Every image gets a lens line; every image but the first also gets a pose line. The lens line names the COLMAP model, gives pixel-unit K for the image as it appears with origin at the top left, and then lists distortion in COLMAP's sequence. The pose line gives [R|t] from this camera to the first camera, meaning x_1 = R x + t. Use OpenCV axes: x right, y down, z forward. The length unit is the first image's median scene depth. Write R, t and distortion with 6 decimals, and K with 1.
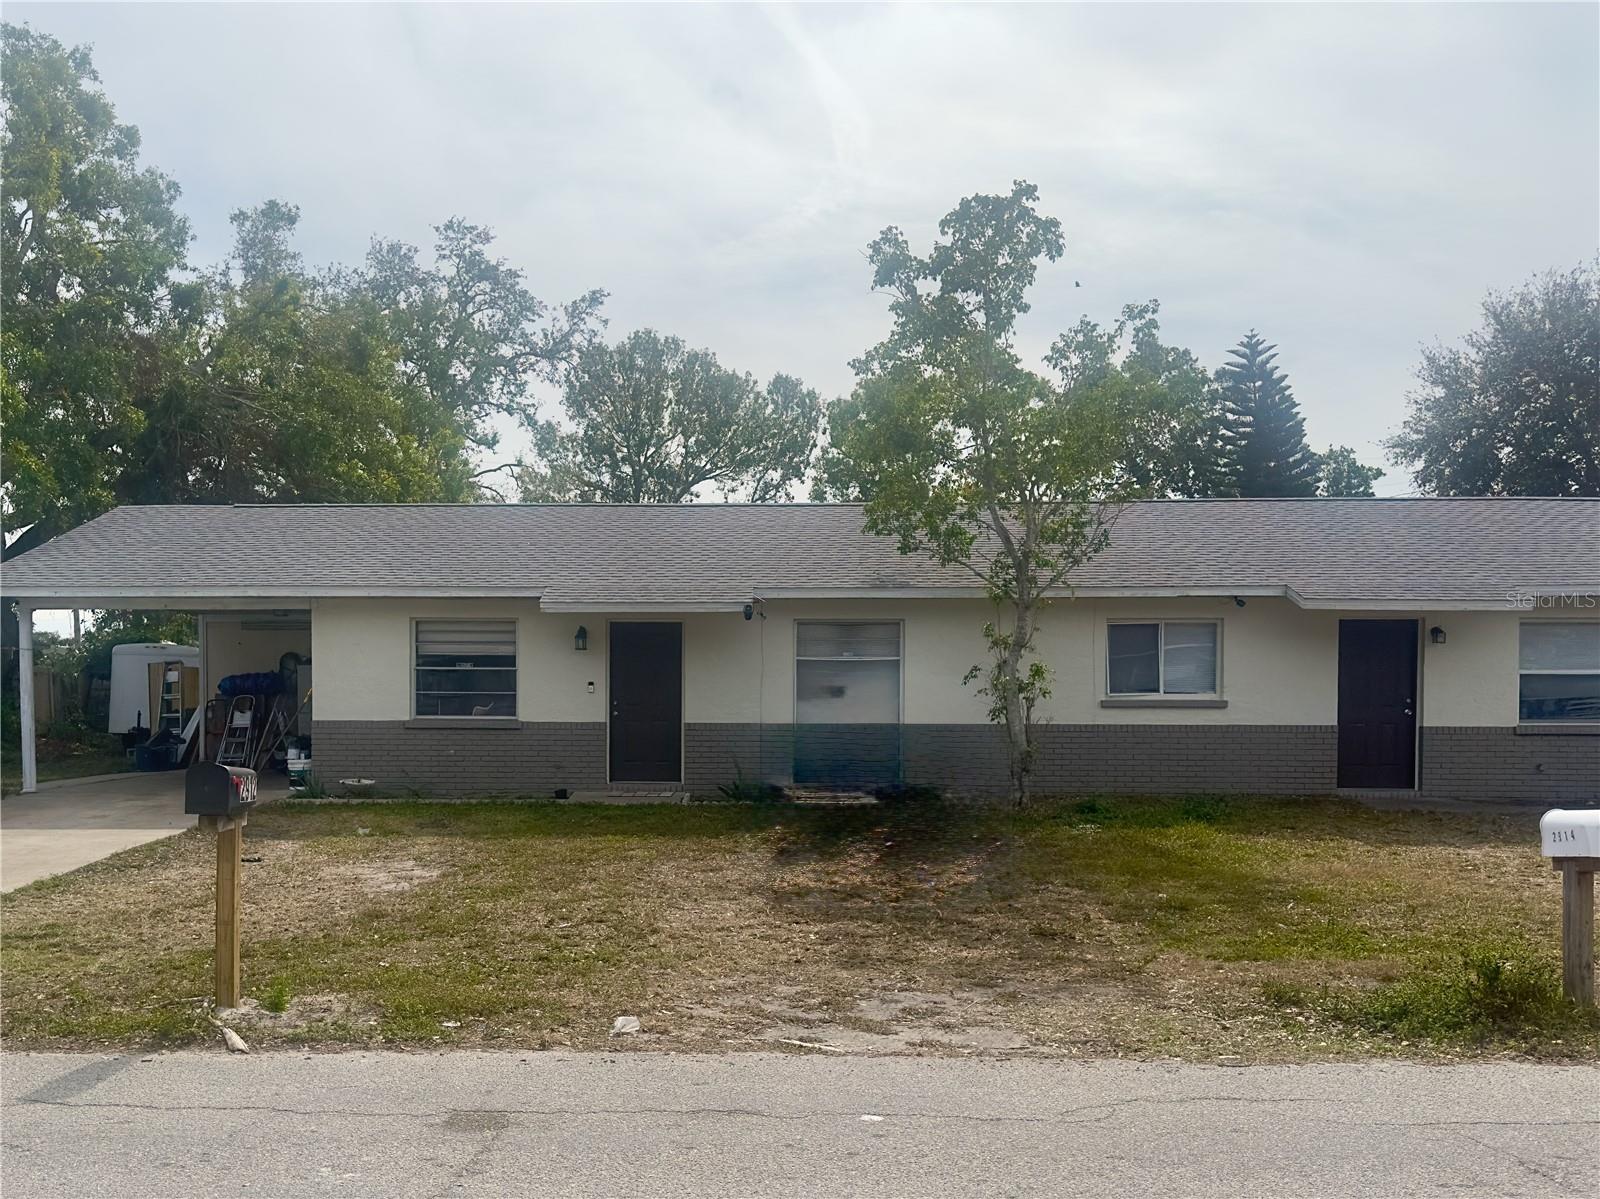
lens RADIAL K [[1477.7, 0, 700.0], [0, 1477.7, 738.7], [0, 0, 1]] dist [0.067976, -0.009199]
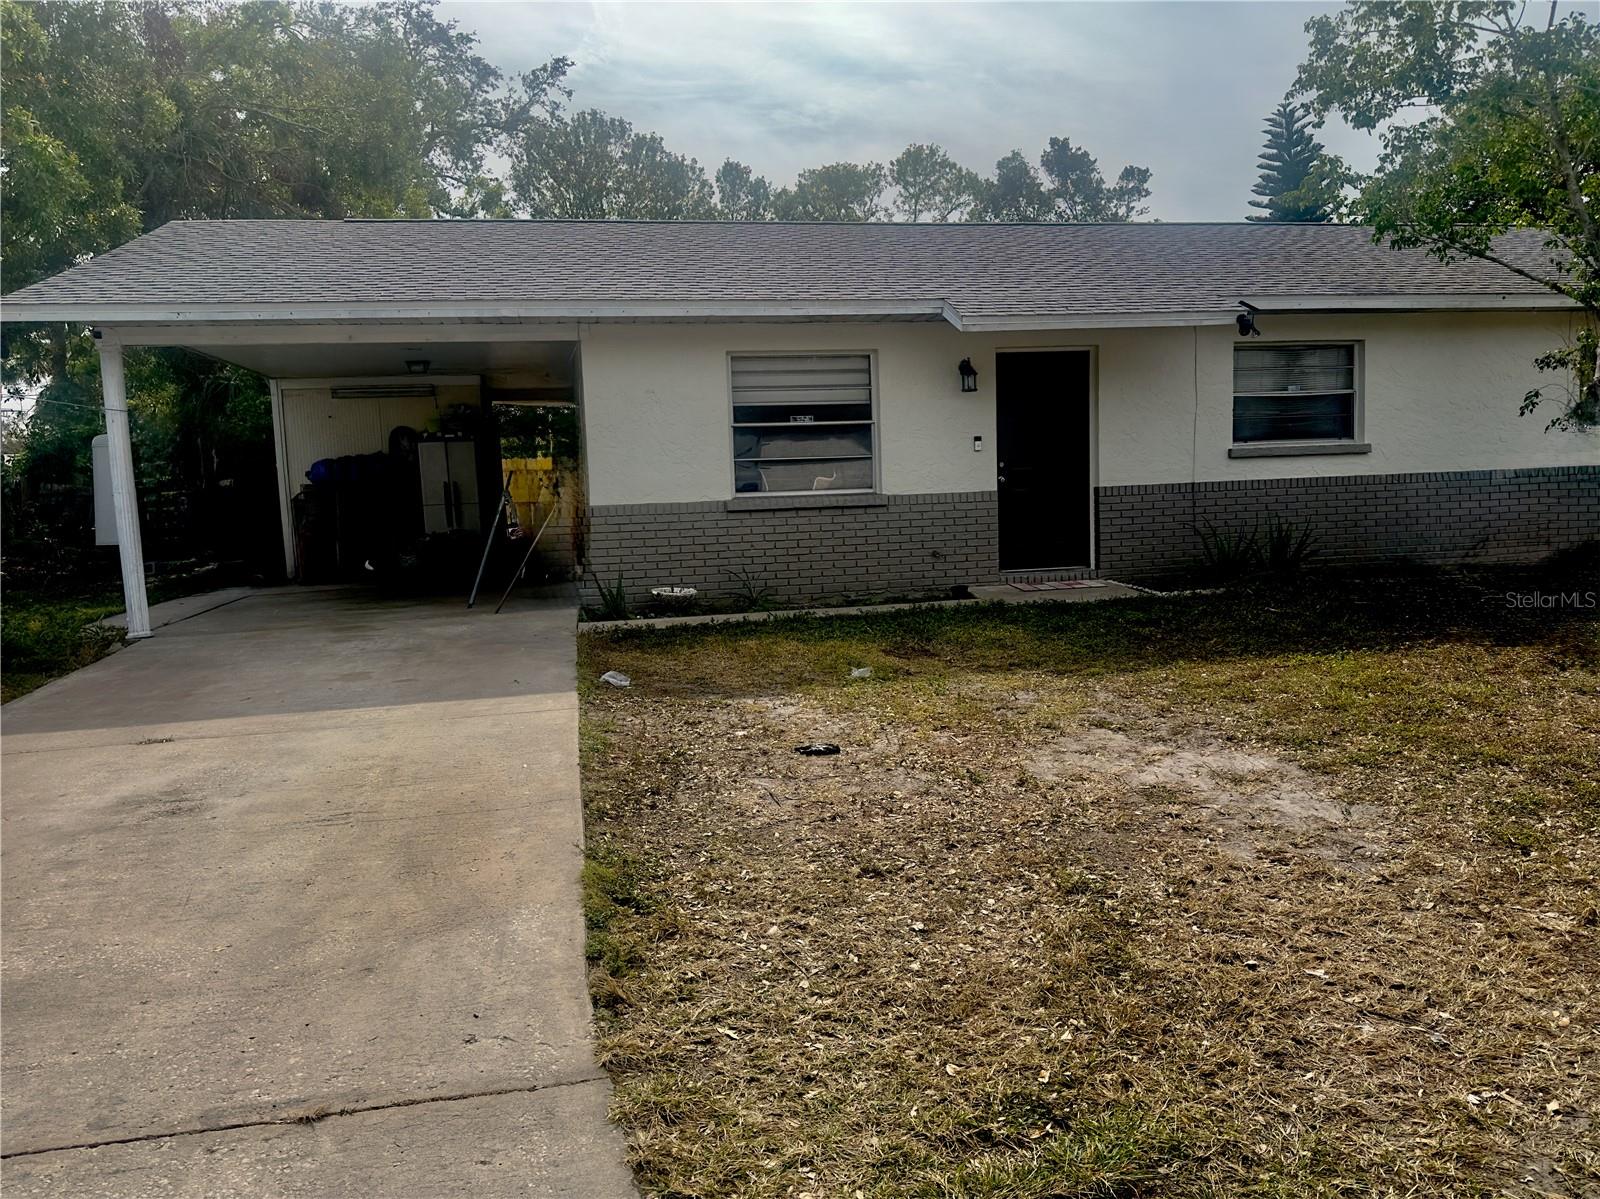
lens RADIAL K [[1261.6, 0, 820.1], [0, 1261.6, 580.5], [0, 0, 1]] dist [0.170383, -0.273715]
pose [[0.975194, -0.054181, 0.214617, -0.284869], [0.044779, 0.997822, 0.048435, -0.001350], [-0.216774, -0.037624, 0.975497, 0.404632]]
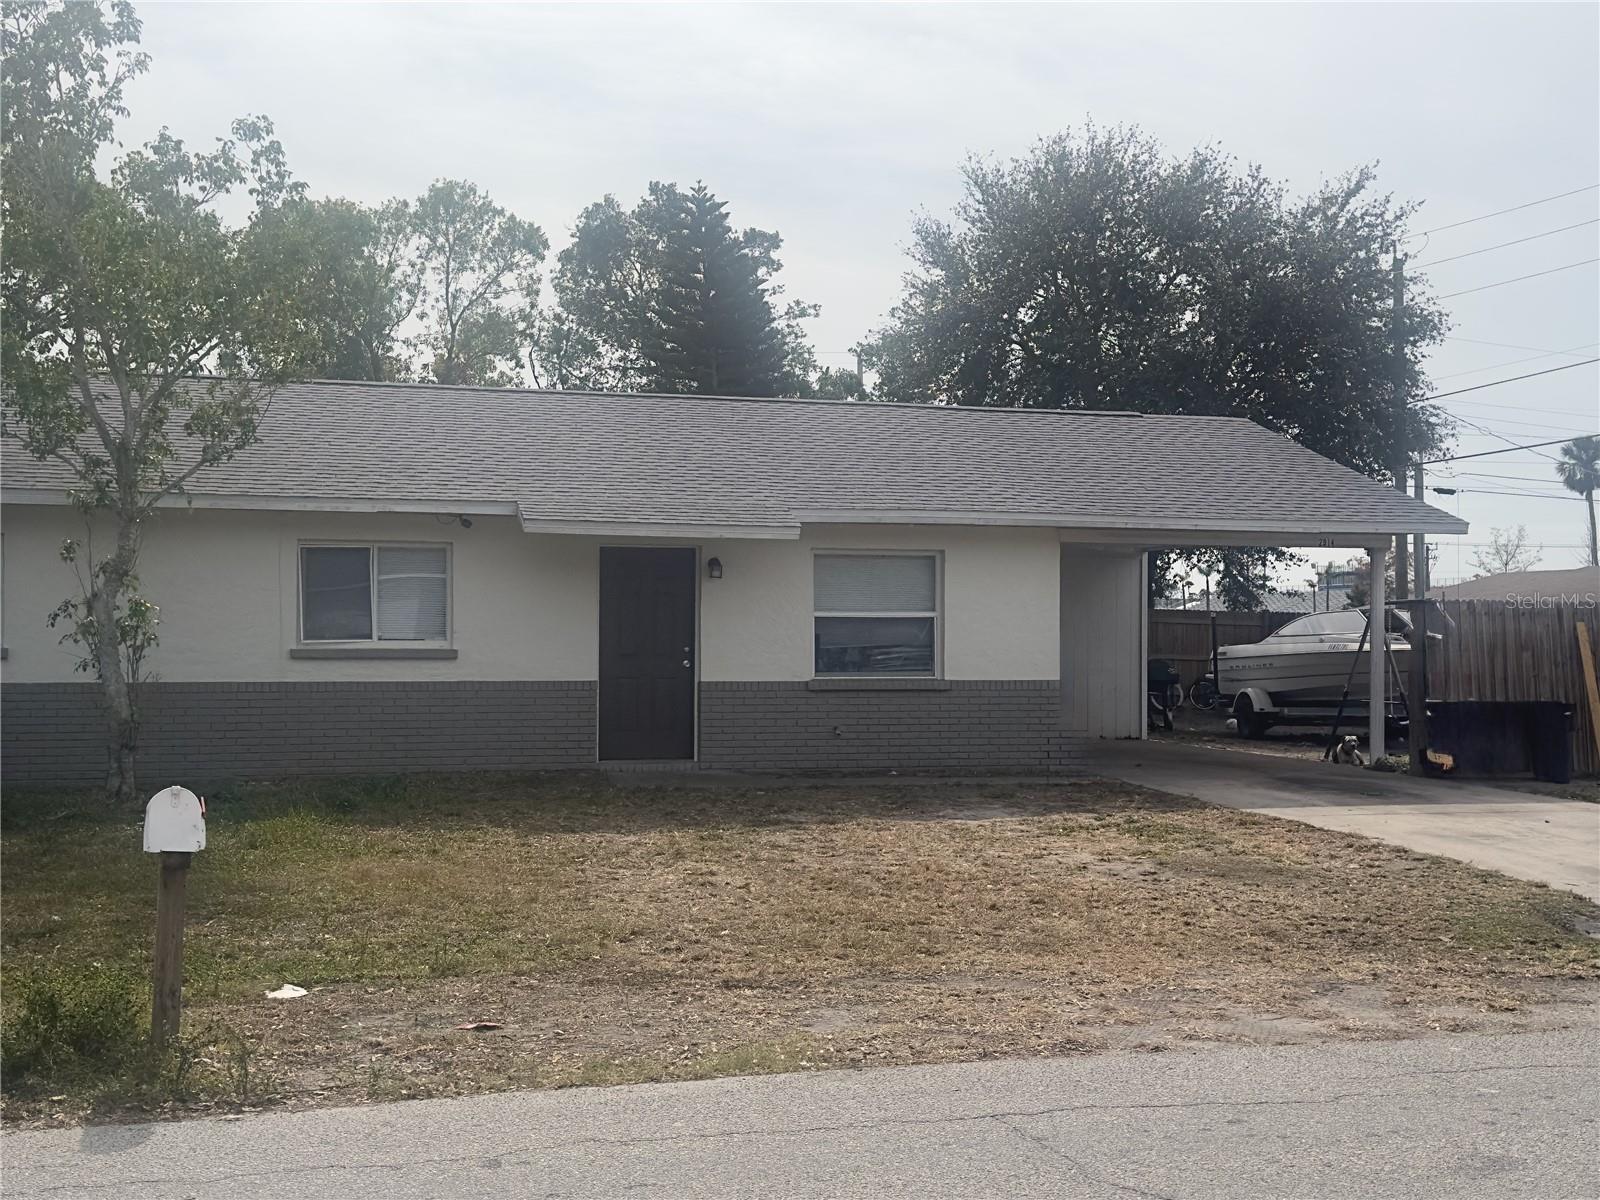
lens RADIAL K [[2013.2, 0, 800.0], [0, 2013.2, 600.0], [0, 0, 1]] dist [0.209725, -0.450715]
pose [[0.954084, 0.005759, 0.299485, 0.206086], [0.009615, 0.998711, -0.049835, 0.002485], [-0.299386, 0.050427, 0.952799, -0.040189]]
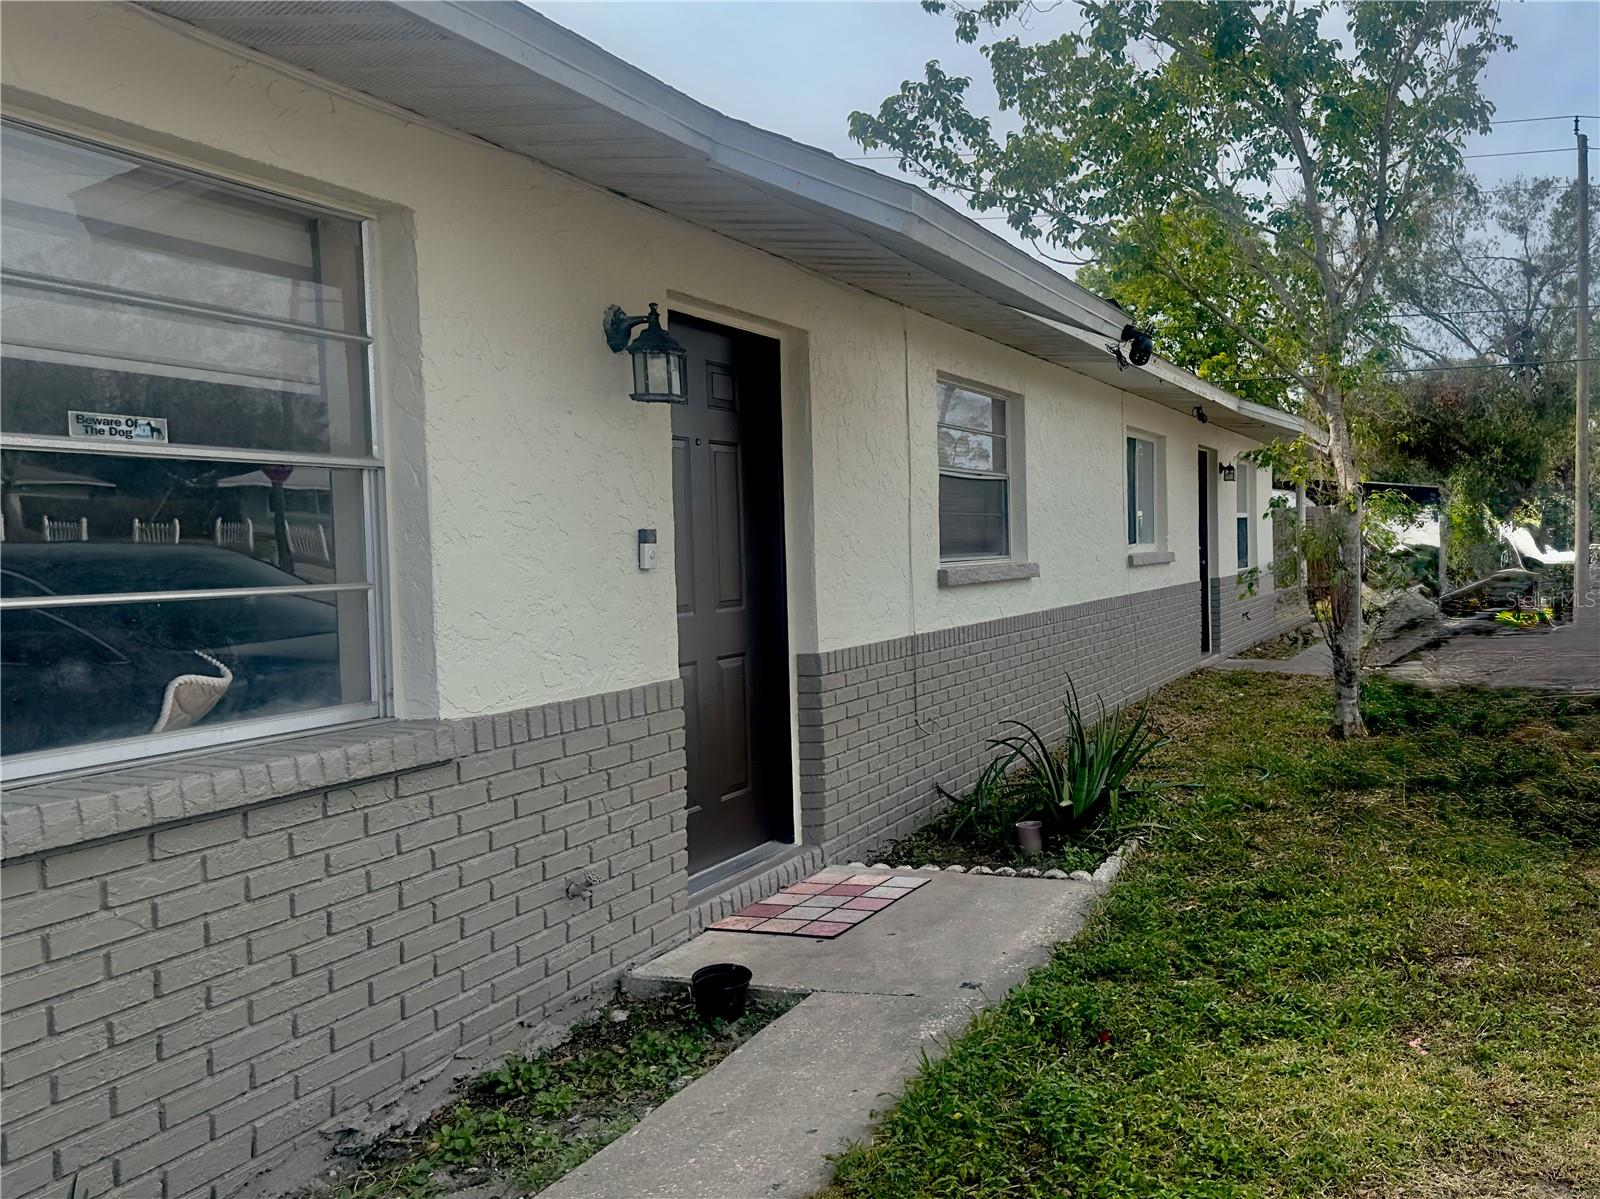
lens RADIAL K [[1261.6, 0, 820.1], [0, 1261.6, 580.5], [0, 0, 1]] dist [0.170383, -0.273715]
pose [[0.435656, -0.039860, 0.899230, -0.256769], [0.065148, 0.997795, 0.012667, -0.030376], [-0.897753, 0.053064, 0.437292, 0.869840]]
